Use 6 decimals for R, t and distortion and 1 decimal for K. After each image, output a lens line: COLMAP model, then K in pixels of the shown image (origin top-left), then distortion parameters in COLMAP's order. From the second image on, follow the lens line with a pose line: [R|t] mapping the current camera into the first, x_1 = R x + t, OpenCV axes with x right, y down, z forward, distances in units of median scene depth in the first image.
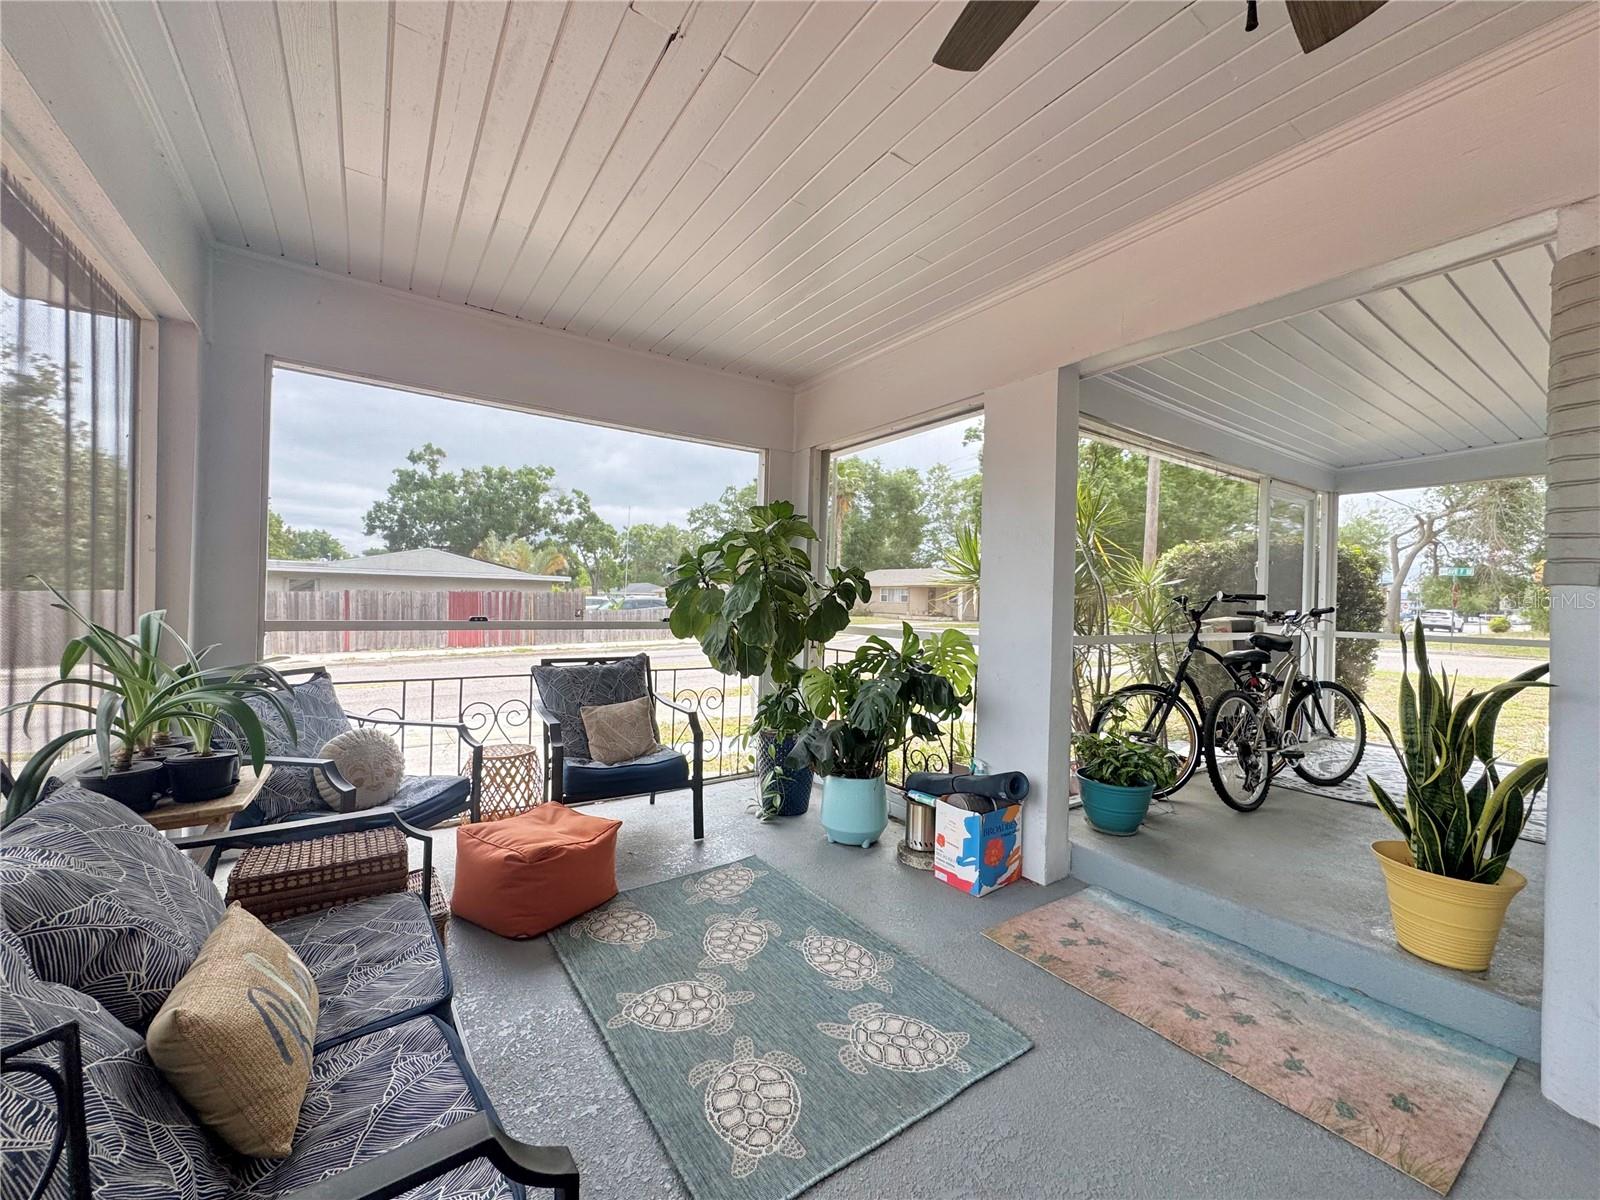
lens RADIAL K [[636.6, 0, 800.5], [0, 636.6, 604.3], [0, 0, 1]] dist [-0.007068, 0.000695]
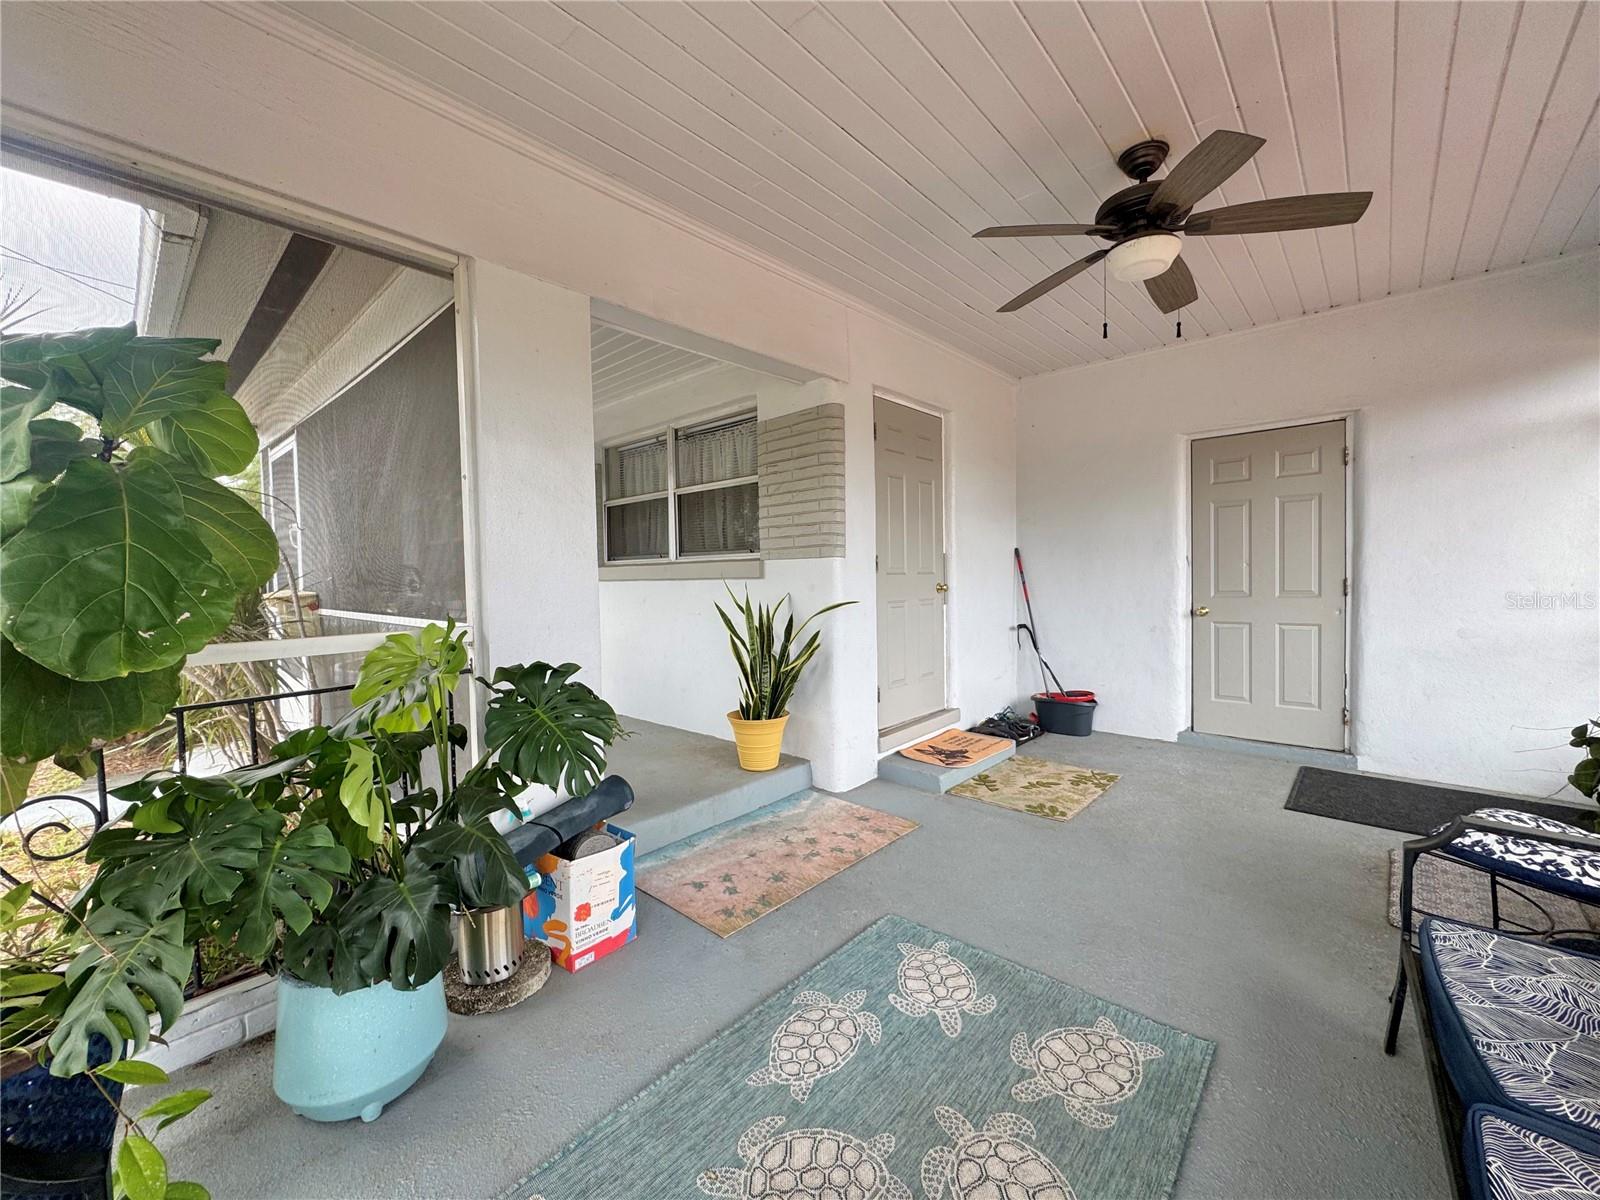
lens RADIAL K [[636.6, 0, 804.3], [0, 636.6, 592.6], [0, 0, 1]] dist [-0.007068, 0.000695]
pose [[-0.237937, -0.051352, 0.969922, -0.722667], [0.021708, 0.998071, 0.058168, -0.029383], [-0.971038, 0.034896, -0.236363, 1.308385]]
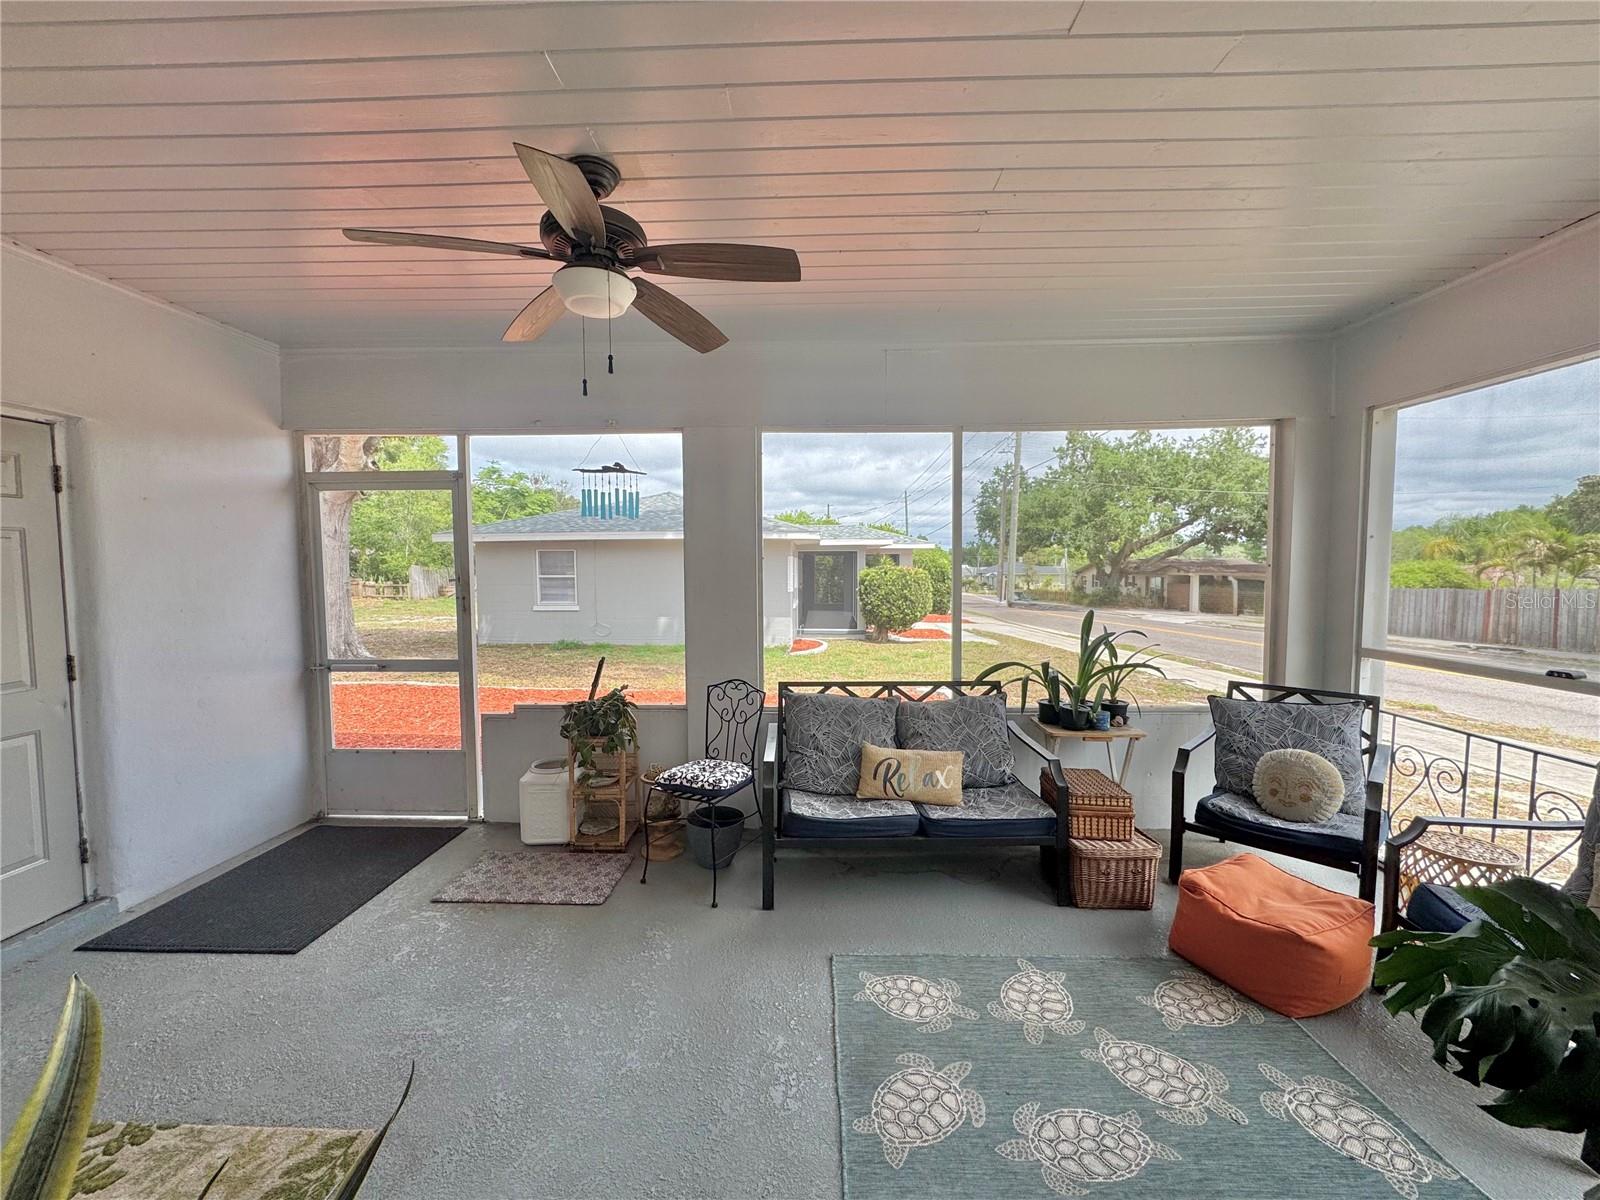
lens RADIAL K [[636.6, 0, 799.8], [0, 636.6, 604.9], [0, 0, 1]] dist [-0.007068, 0.000695]
pose [[-0.588145, 0.027610, -0.808284, 0.945682], [-0.017694, 0.998739, 0.046991, -0.123229], [0.808562, 0.041939, -0.586914, 1.264717]]
